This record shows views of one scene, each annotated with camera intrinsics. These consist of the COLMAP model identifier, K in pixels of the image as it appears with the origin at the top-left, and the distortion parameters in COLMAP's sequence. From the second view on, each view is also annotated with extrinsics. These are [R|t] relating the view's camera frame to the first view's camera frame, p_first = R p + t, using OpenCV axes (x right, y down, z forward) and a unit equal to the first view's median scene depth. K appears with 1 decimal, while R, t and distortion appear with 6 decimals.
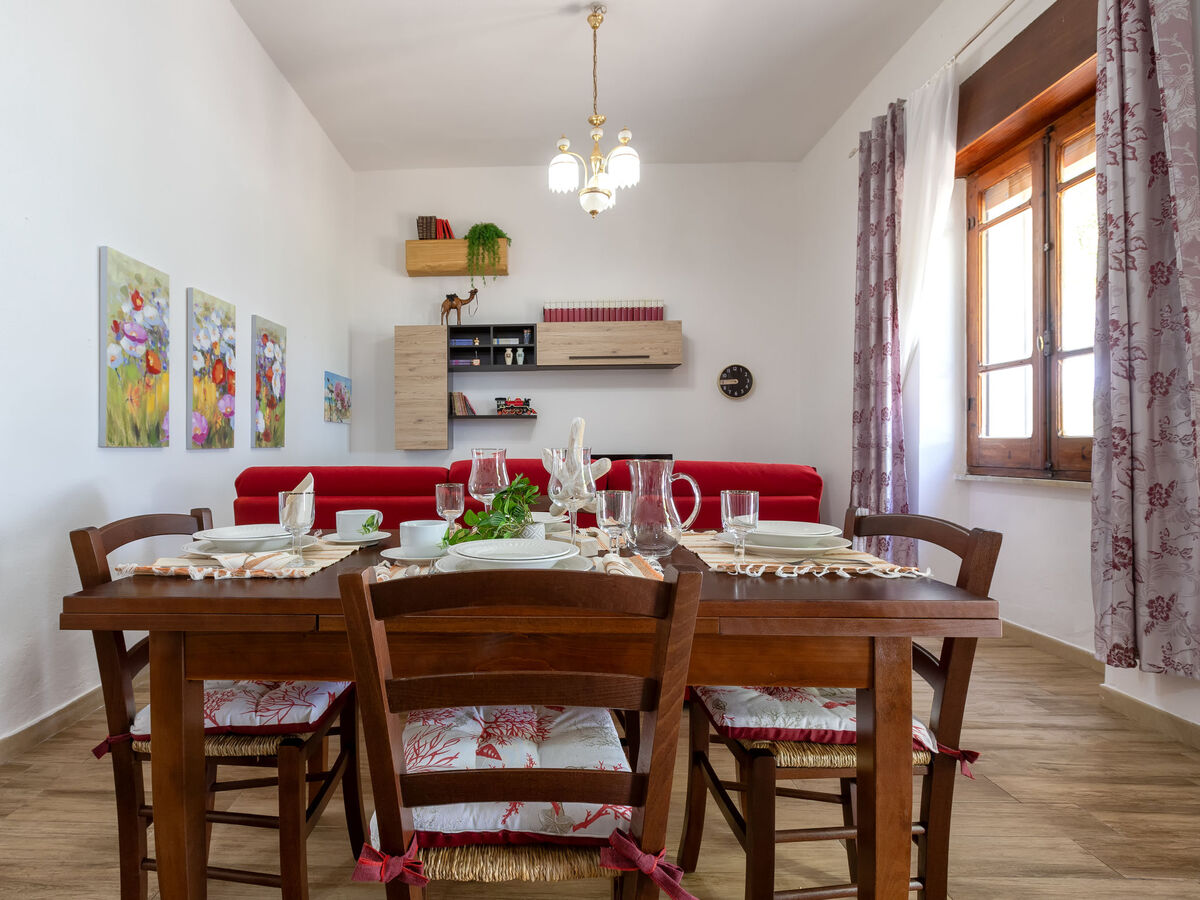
lens RADIAL K [[596.1, 0, 520.8], [0, 596.1, 447.5], [0, 0, 1]] dist [-0.001555, -0.000016]
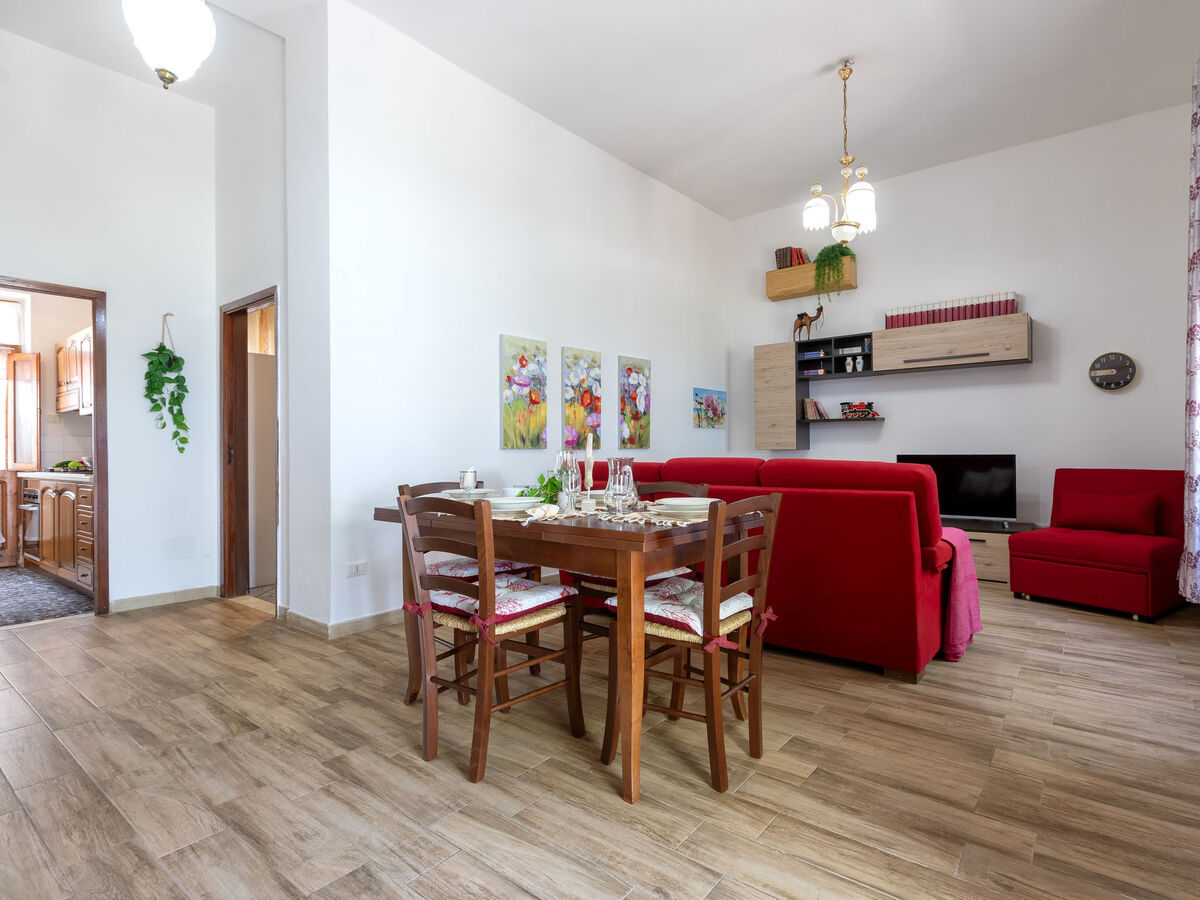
lens RADIAL K [[611.6, 0, 695.6], [0, 611.6, 447.7], [0, 0, 1]] dist [0.000099, 0.000856]
pose [[0.841696, -0.001939, -0.539949, 0.481065], [0.002864, 0.999996, 0.000873, -0.003094], [0.539944, -0.002281, 0.841698, -0.130292]]
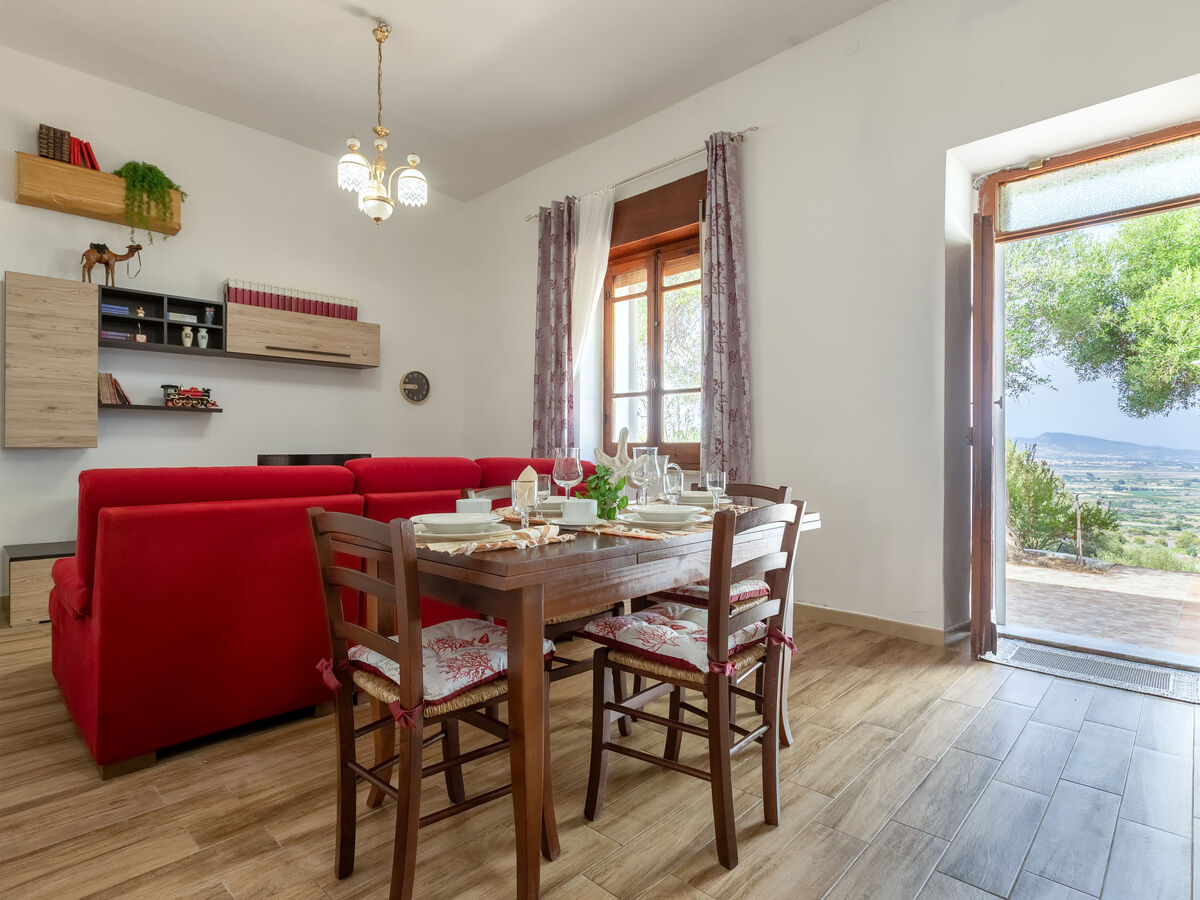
lens RADIAL K [[634.2, 0, 586.6], [0, 634.2, 445.3], [0, 0, 1]] dist [-0.000397, 0.000268]
pose [[0.669524, 0.008887, 0.742737, -0.418962], [-0.005625, 0.999960, -0.006894, 0.002267], [-0.742769, 0.000437, 0.669547, -0.004586]]
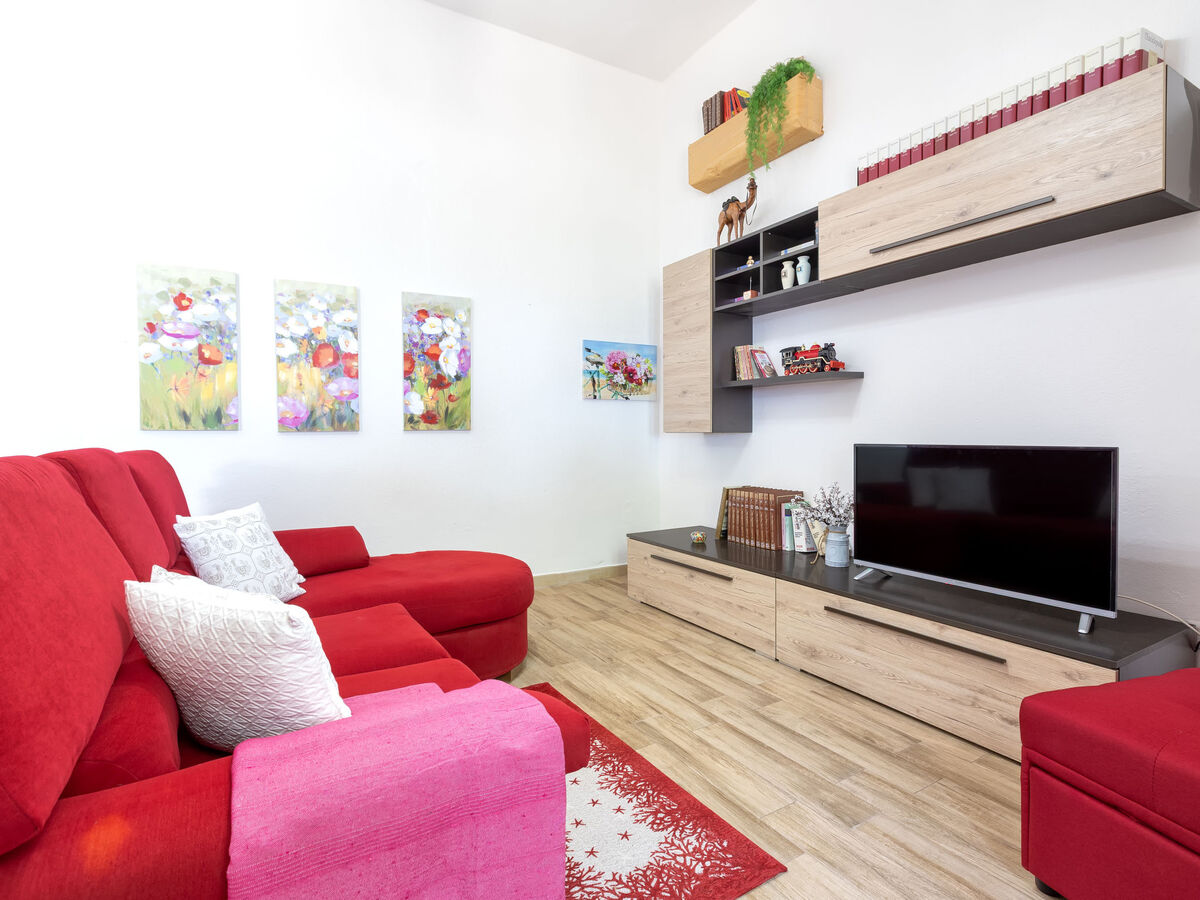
lens RADIAL K [[599.9, 0, 624.0], [0, 599.9, 447.8], [0, 0, 1]] dist [-0.000019, 0.000548]
pose [[0.545795, 0.024581, -0.837558, 0.543576], [0.001287, 0.999544, 0.030173, -0.000715], [0.837918, -0.017547, 0.545514, 0.745722]]
